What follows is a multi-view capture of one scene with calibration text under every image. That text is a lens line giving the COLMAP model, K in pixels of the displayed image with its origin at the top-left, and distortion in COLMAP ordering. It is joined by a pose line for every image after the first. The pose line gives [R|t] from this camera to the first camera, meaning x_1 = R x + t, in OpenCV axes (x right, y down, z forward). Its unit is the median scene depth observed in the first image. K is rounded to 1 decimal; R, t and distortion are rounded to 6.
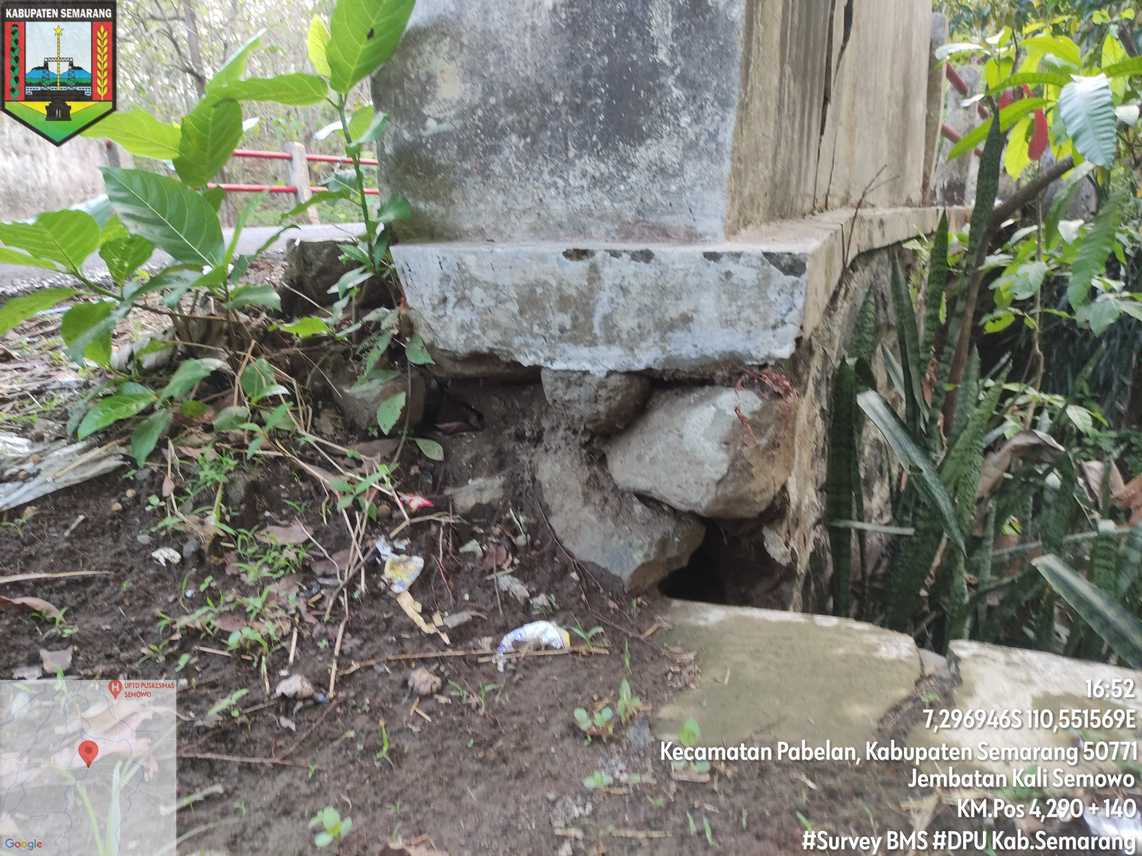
lens RADIAL K [[839.7, 0, 568.6], [0, 839.7, 425.0], [0, 0, 1]] dist [0.064134, -0.073072]
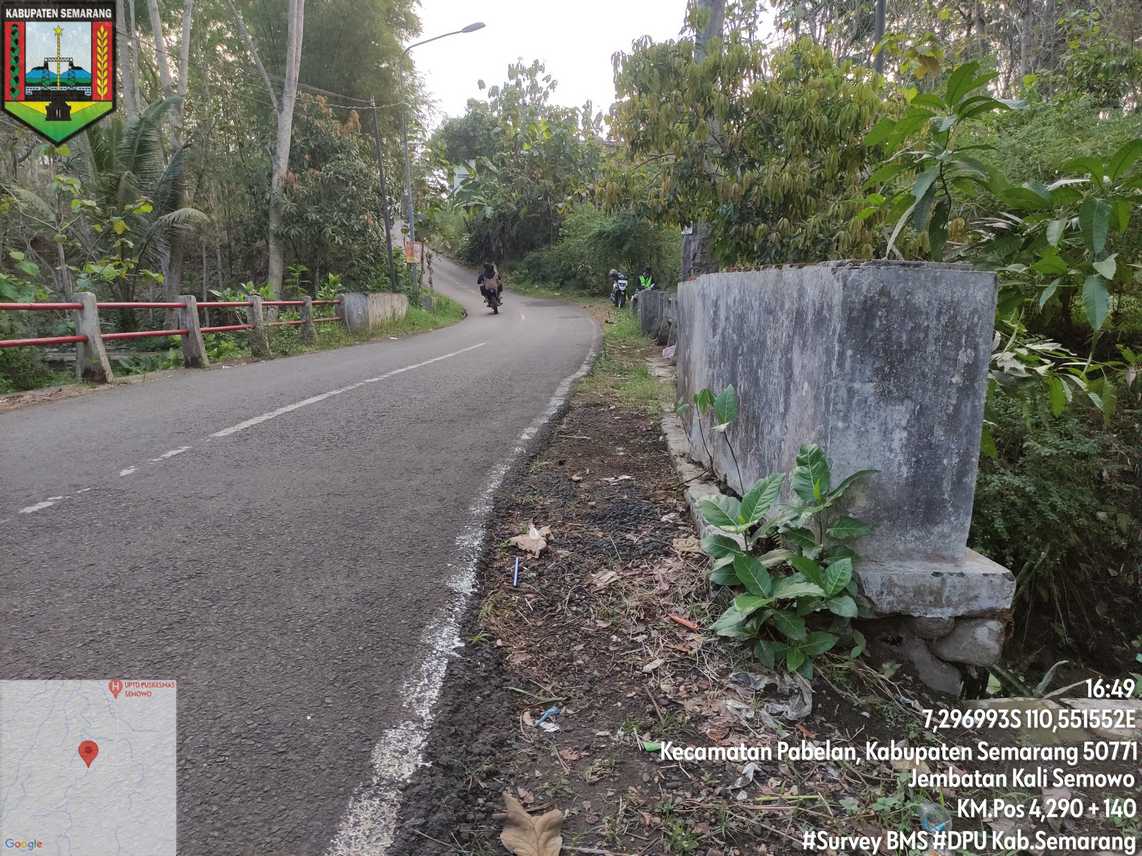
lens RADIAL K [[839.7, 0, 568.6], [0, 839.7, 425.0], [0, 0, 1]] dist [0.064134, -0.073072]
pose [[0.900818, -0.030303, 0.433139, -2.160851], [0.070798, 0.994462, -0.077667, -0.539026], [-0.428387, 0.100629, 0.897975, -0.955203]]
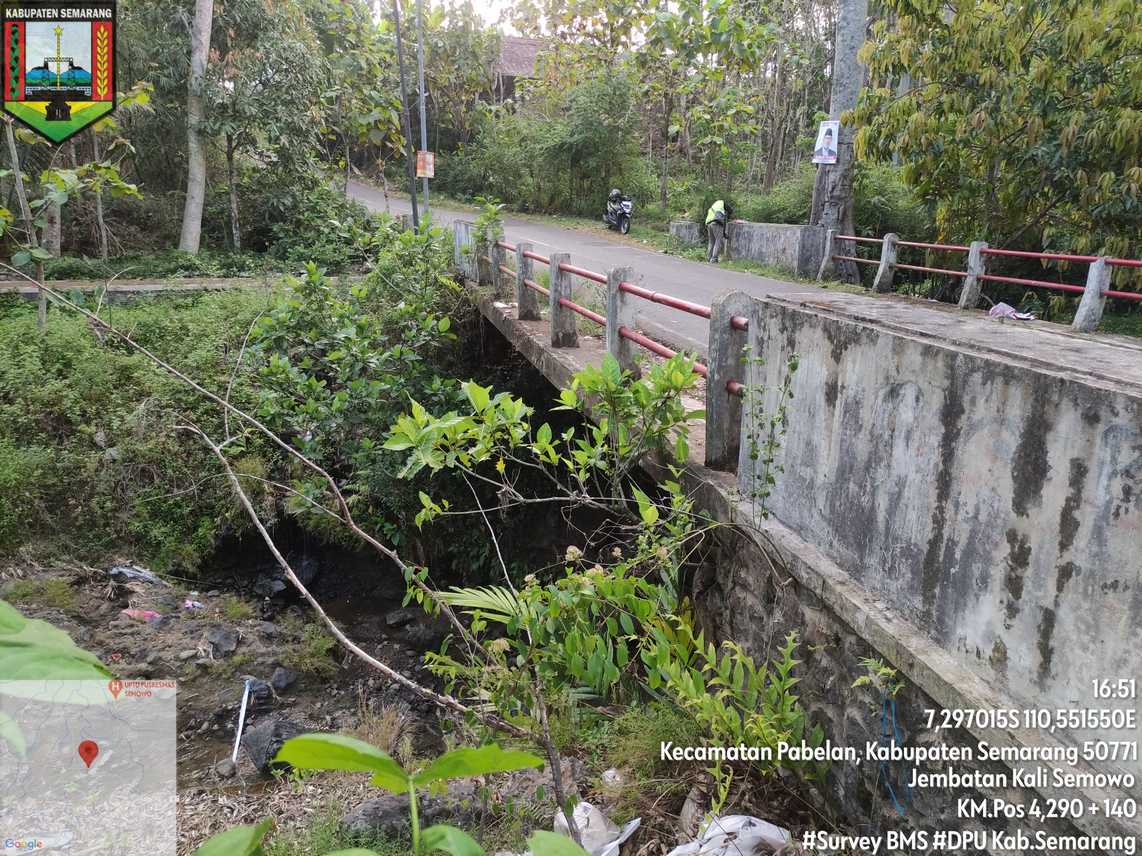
lens RADIAL K [[839.7, 0, 568.6], [0, 839.7, 425.0], [0, 0, 1]] dist [0.064134, -0.073072]
pose [[0.739301, -0.120253, 0.662551, -7.338172], [0.108329, 0.992349, 0.059234, -2.163893], [-0.664605, 0.027982, 0.746671, 4.527790]]
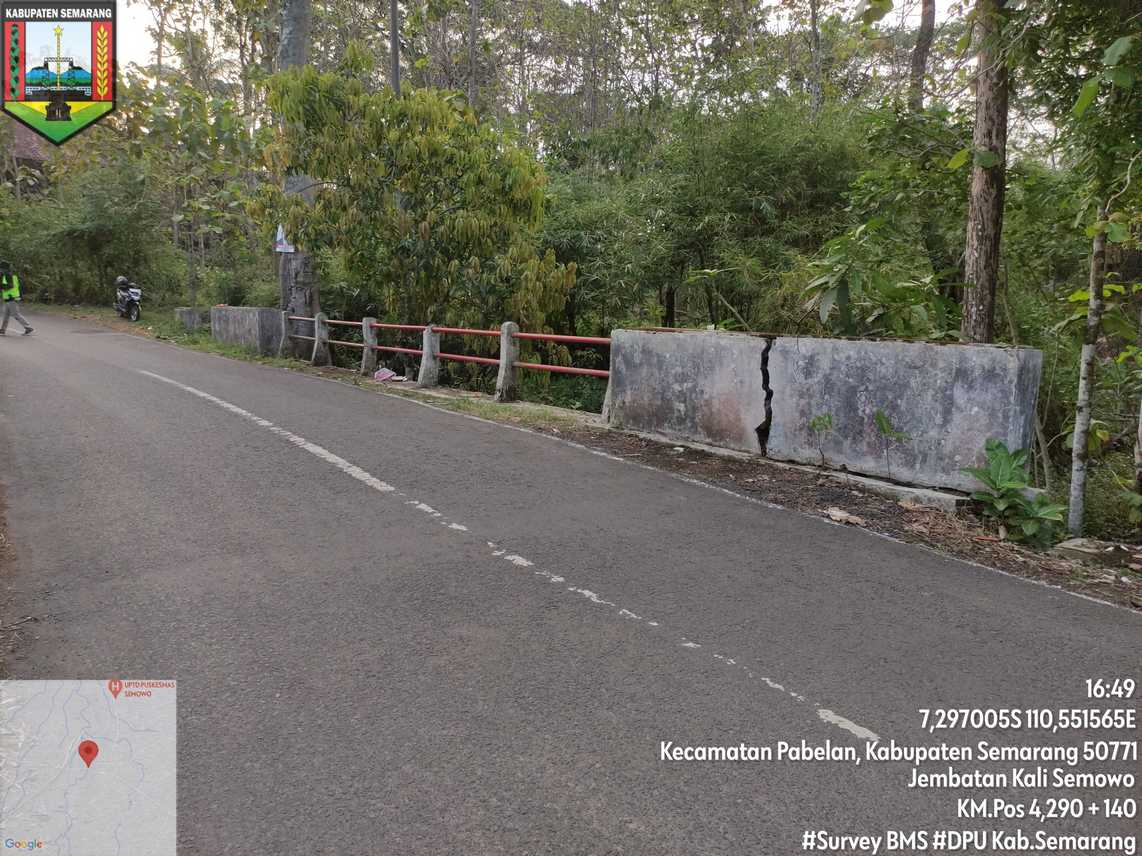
lens RADIAL K [[839.7, 0, 568.6], [0, 839.7, 425.0], [0, 0, 1]] dist [0.064134, -0.073072]
pose [[0.405300, -0.090608, 0.909683, -6.215618], [0.186373, 0.982367, 0.014811, -1.298974], [-0.894984, 0.163538, 0.415040, 1.330481]]
